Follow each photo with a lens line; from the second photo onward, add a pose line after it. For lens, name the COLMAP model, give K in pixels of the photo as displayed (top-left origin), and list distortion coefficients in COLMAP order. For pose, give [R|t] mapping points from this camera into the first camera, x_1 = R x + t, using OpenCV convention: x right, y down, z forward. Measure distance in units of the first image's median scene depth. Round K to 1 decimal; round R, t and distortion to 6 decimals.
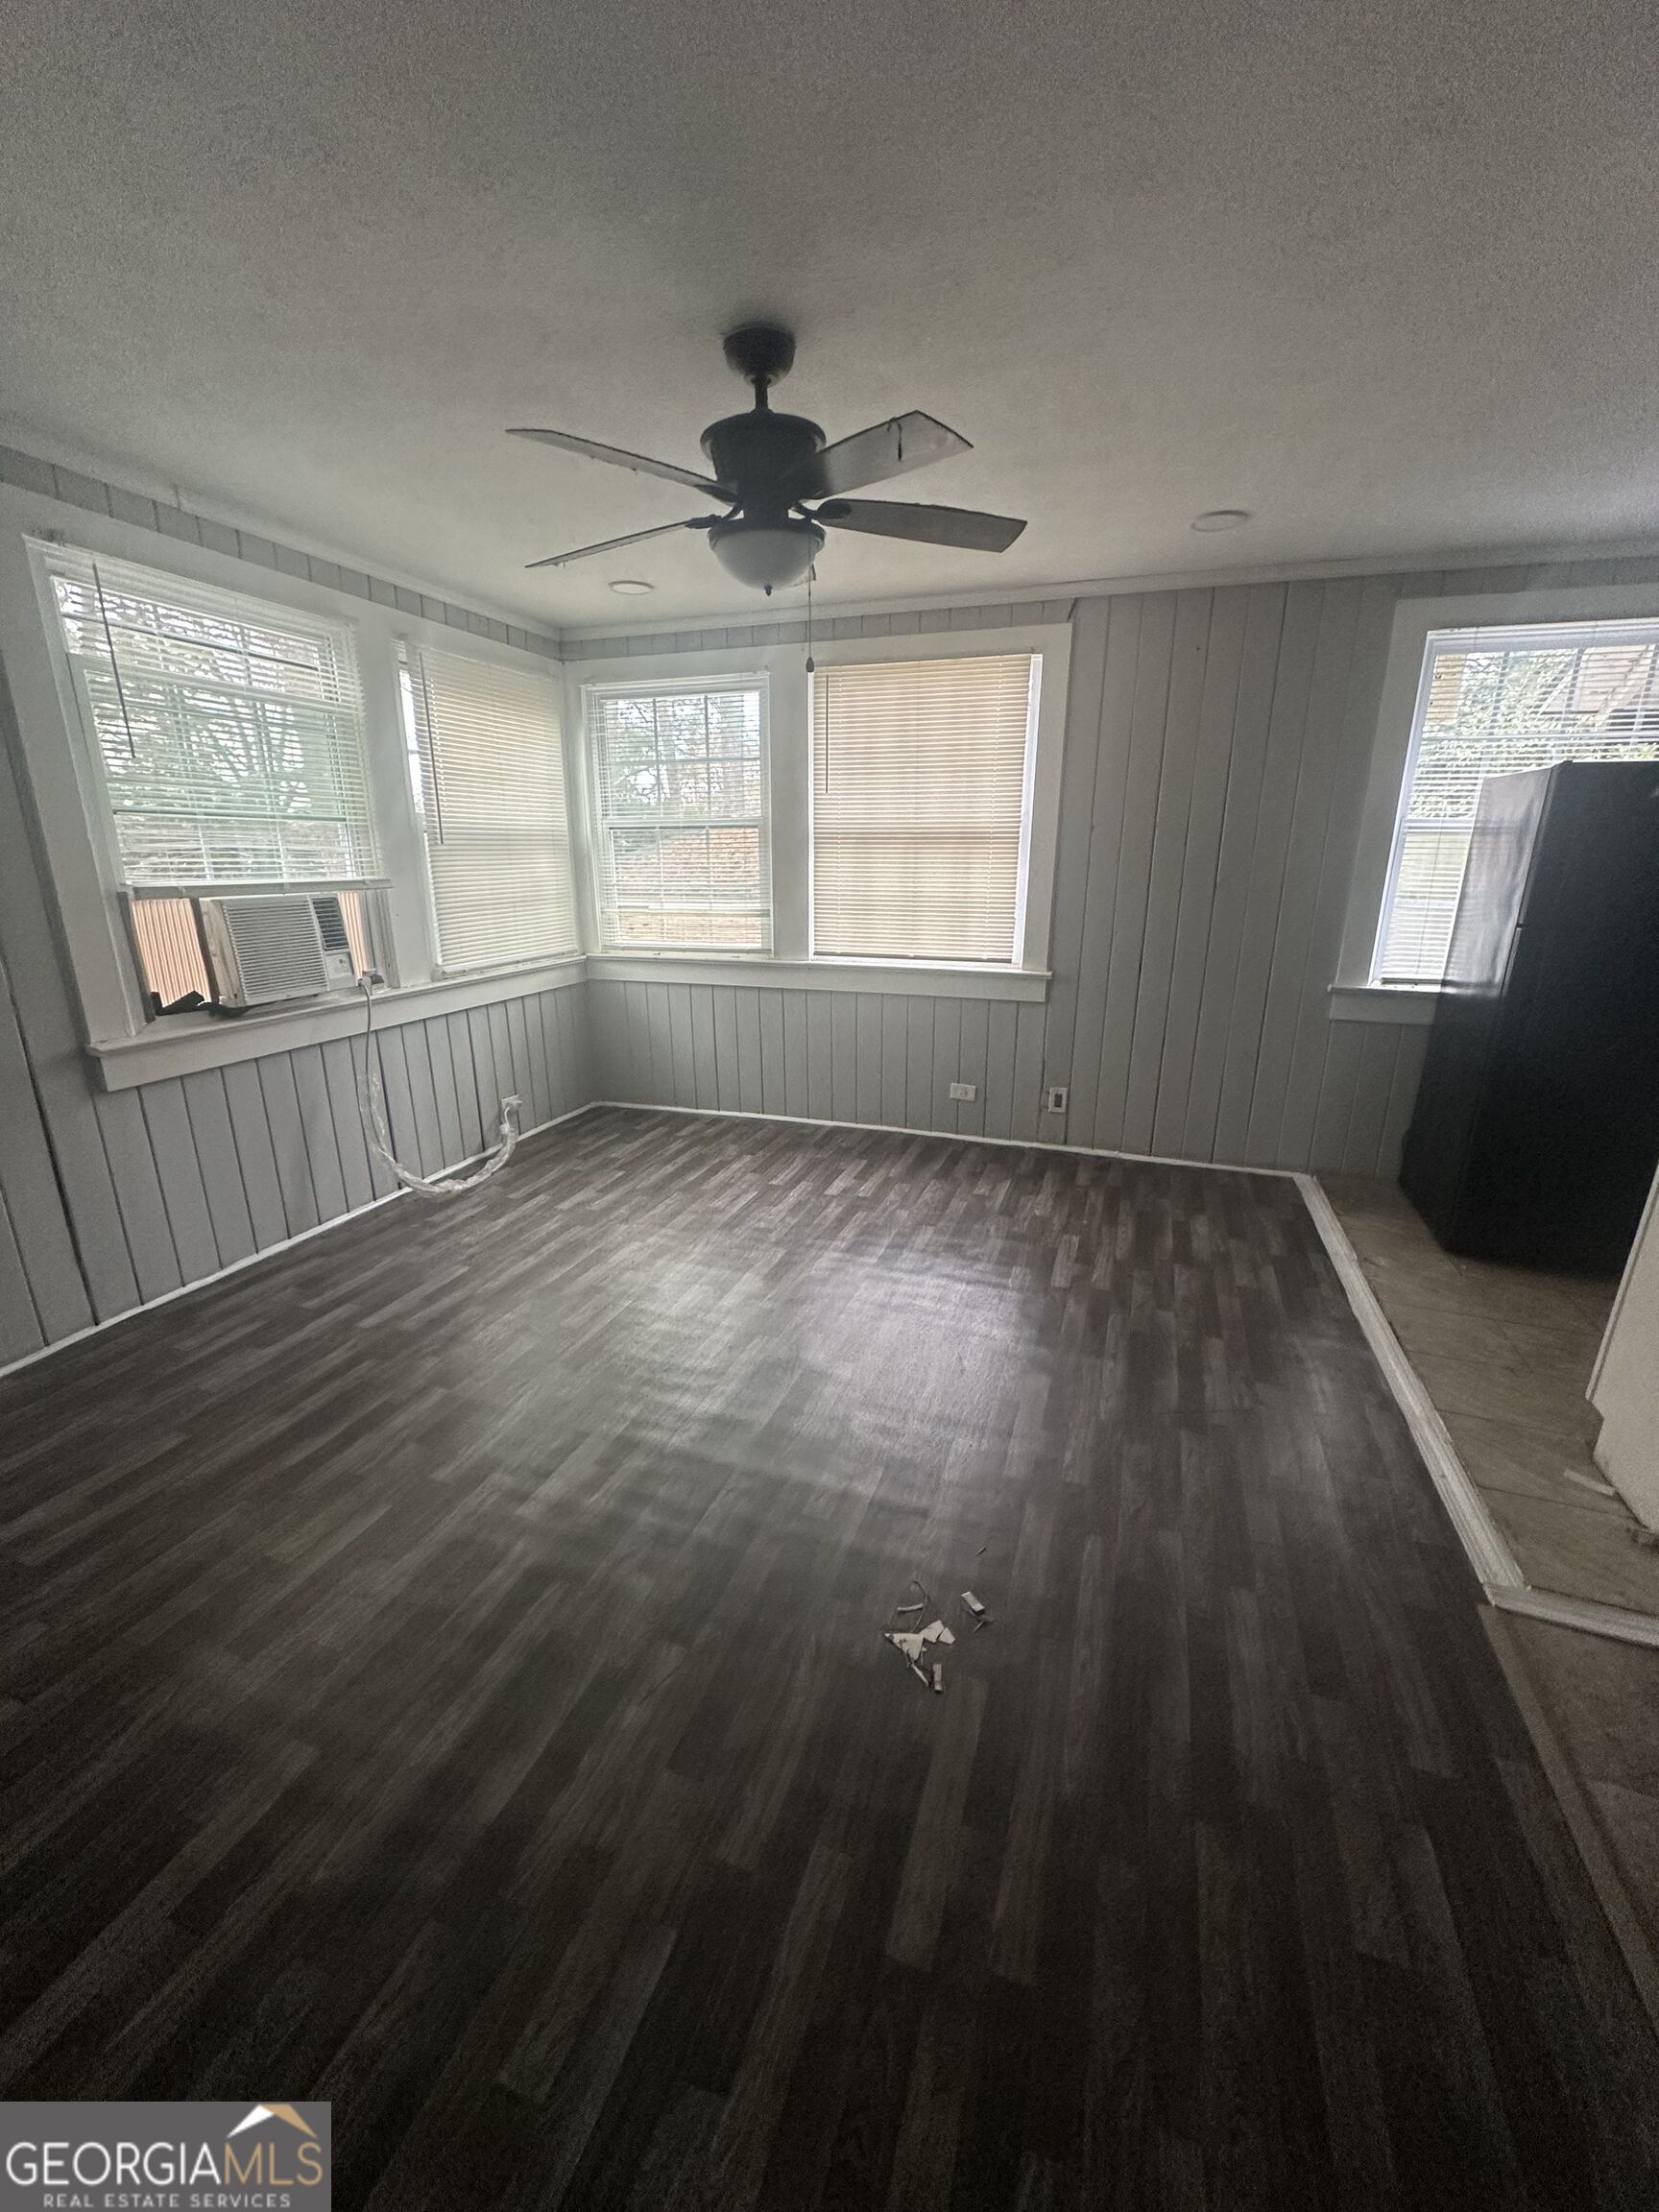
lens RADIAL K [[882.2, 0, 830.5], [0, 882.2, 1103.9], [0, 0, 1]] dist [-0.001595, 0.000448]
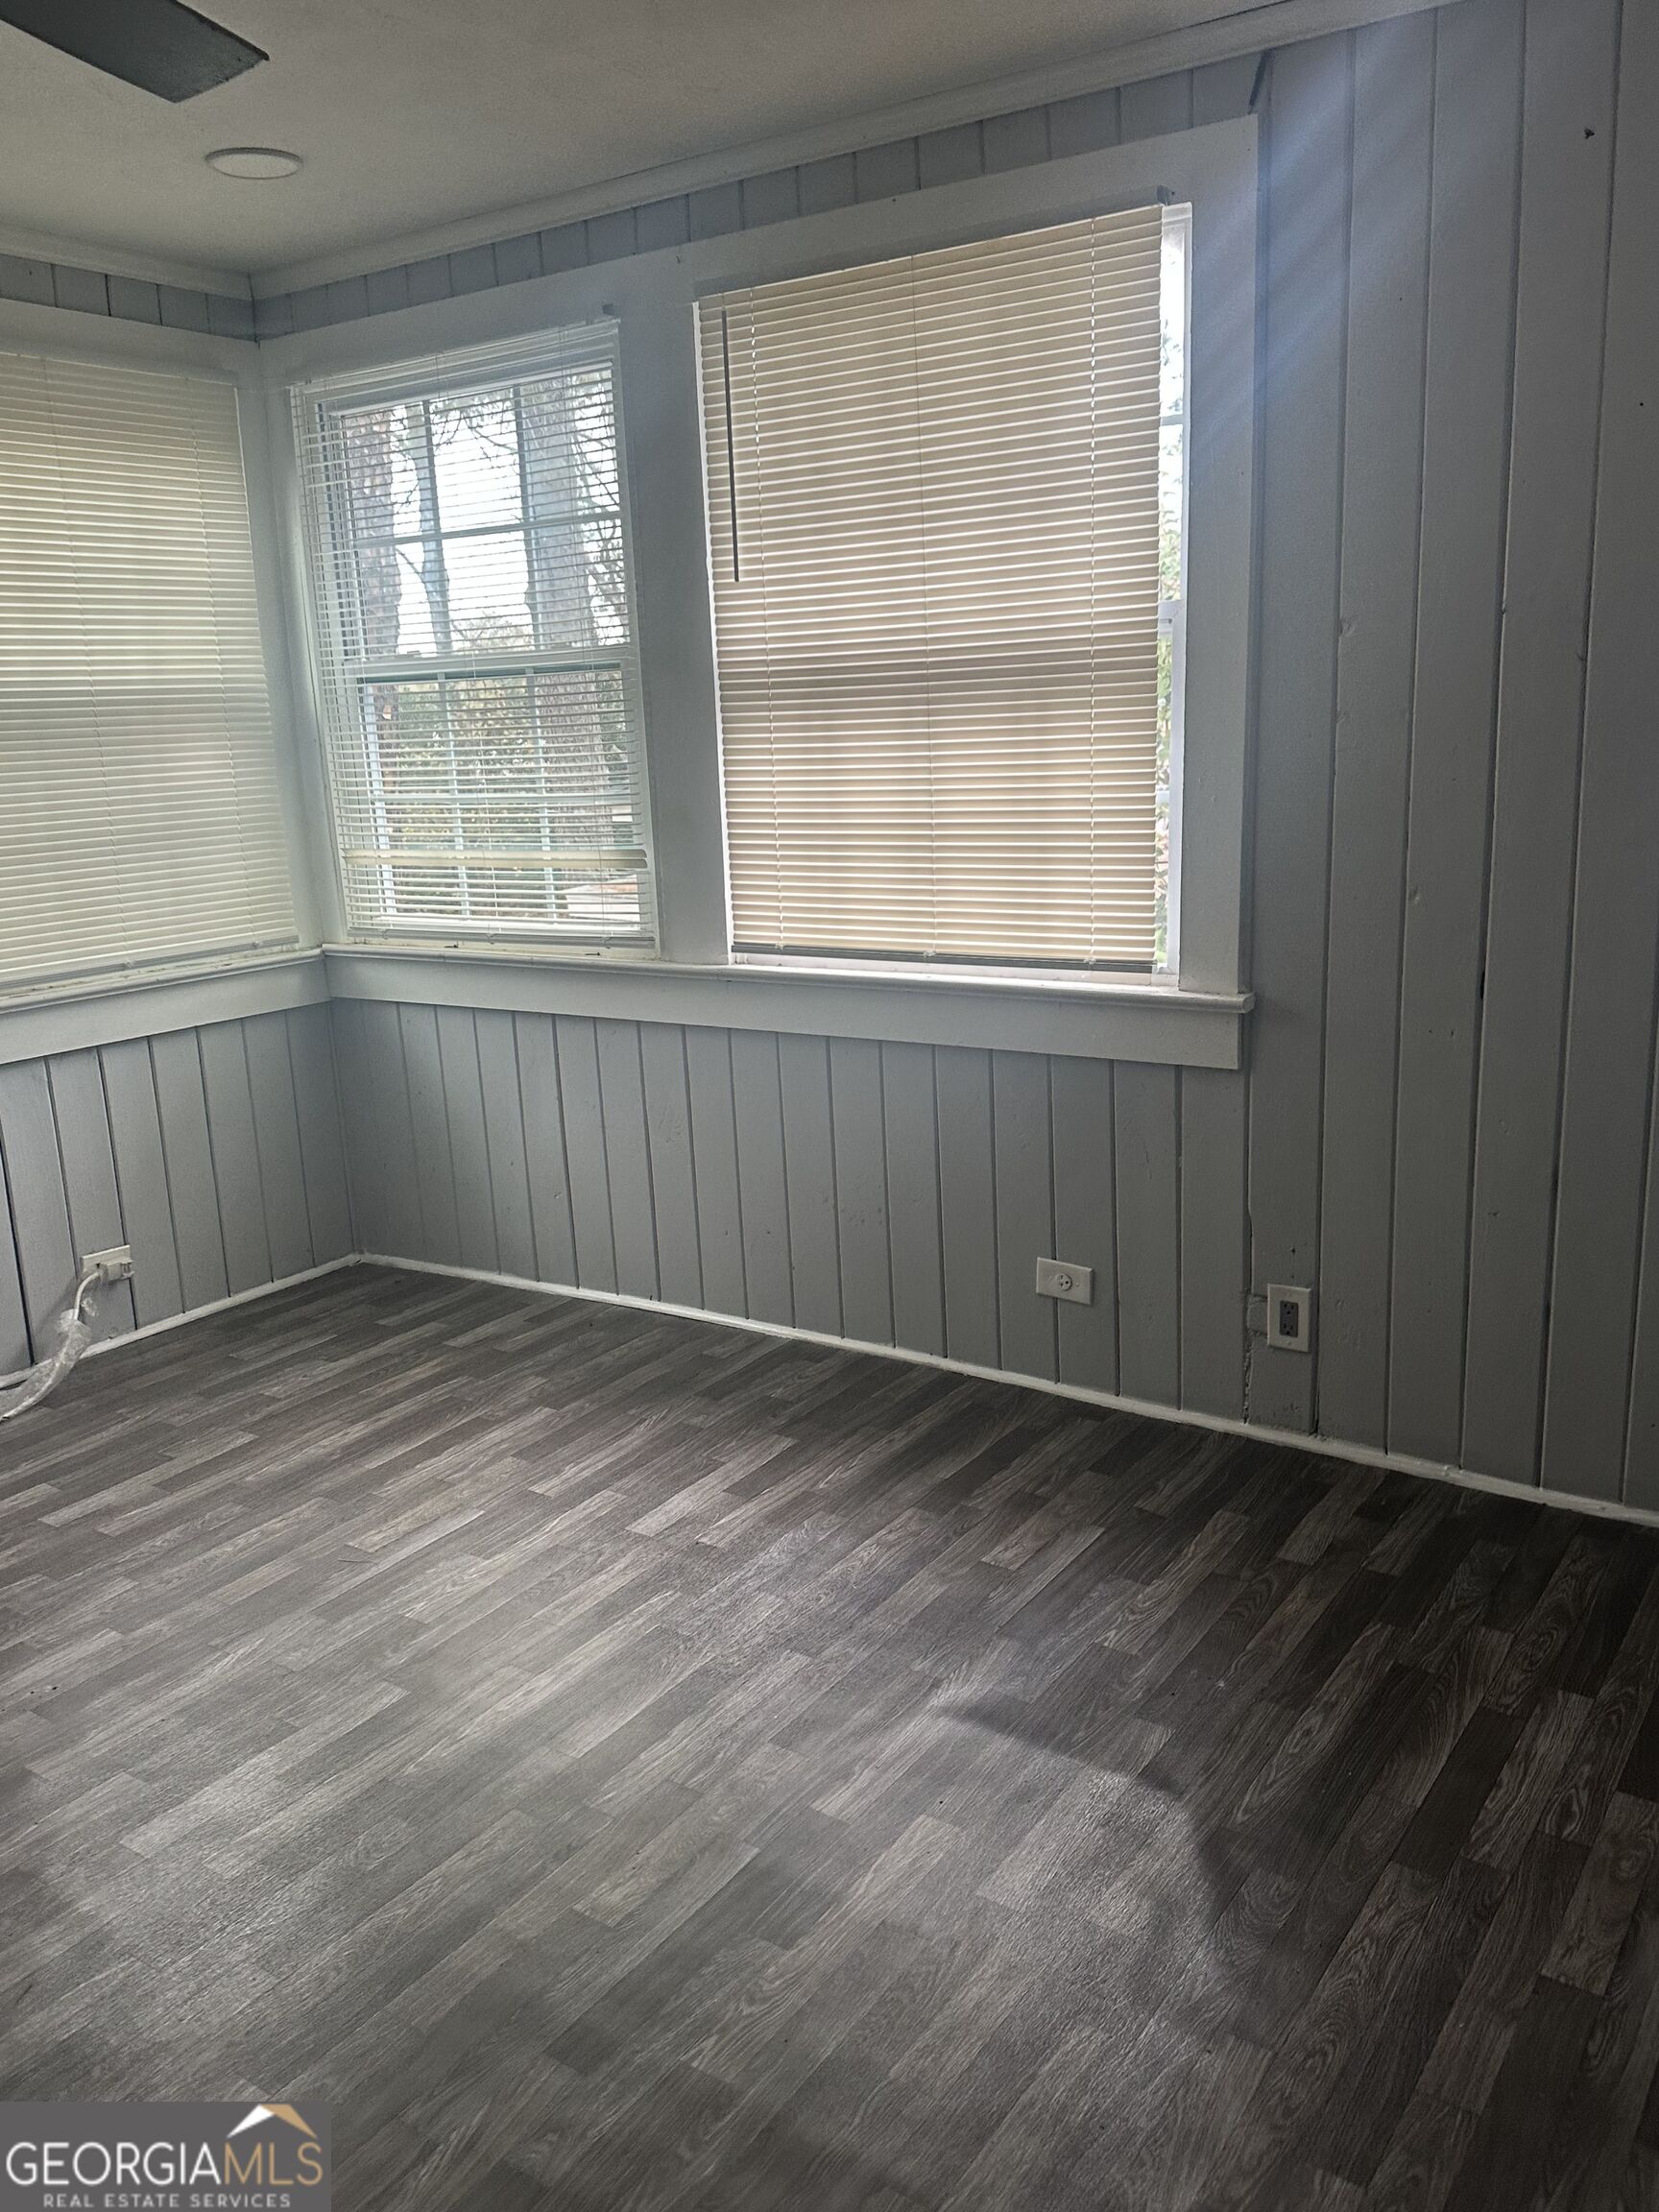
lens RADIAL K [[1723.1, 0, 817.7], [0, 1723.1, 1093.1], [0, 0, 1]] dist [0.141877, -0.251253]
pose [[0.964138, 0.017138, -0.264846, 0.277559], [-0.032516, 0.998023, -0.053790, -0.058913], [0.263401, 0.060473, 0.962789, 0.208711]]
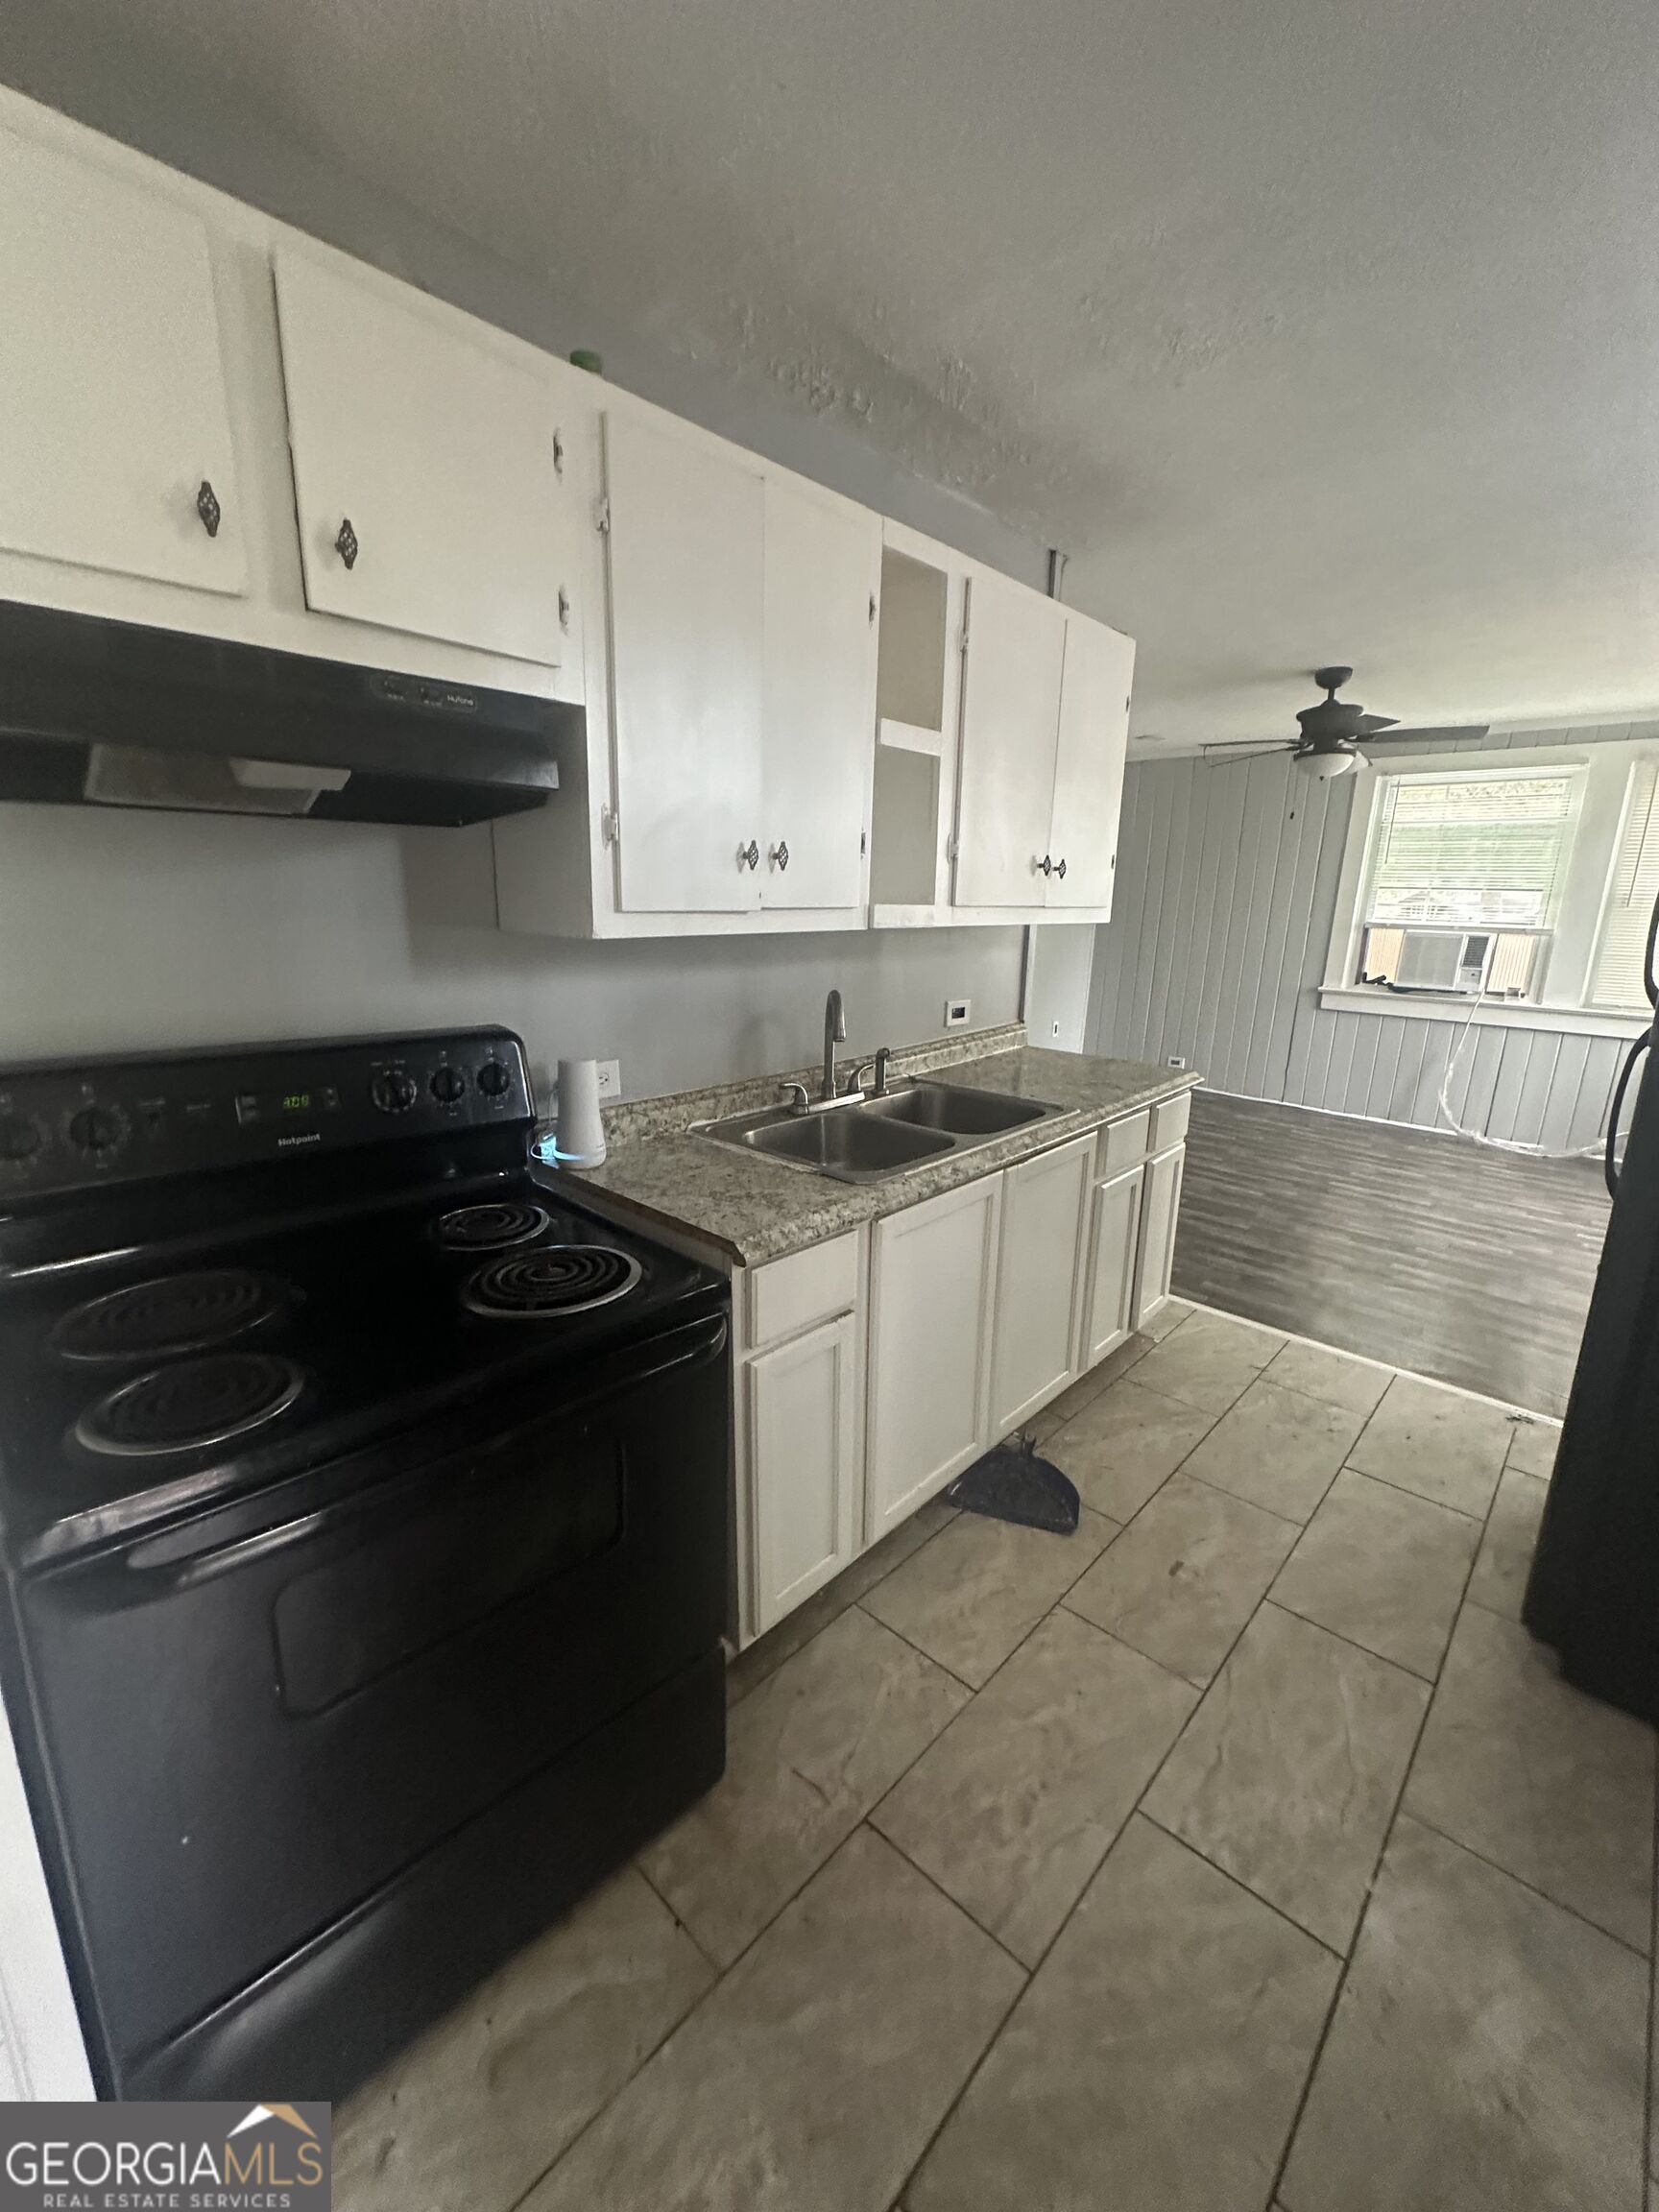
lens RADIAL K [[882.2, 0, 830.5], [0, 882.2, 1103.9], [0, 0, 1]] dist [-0.001595, 0.000448]
pose [[-0.417181, 0.200138, -0.886513, 1.189552], [-0.276745, 0.901151, 0.333675, -0.132575], [0.865663, 0.384541, -0.320556, 0.479819]]
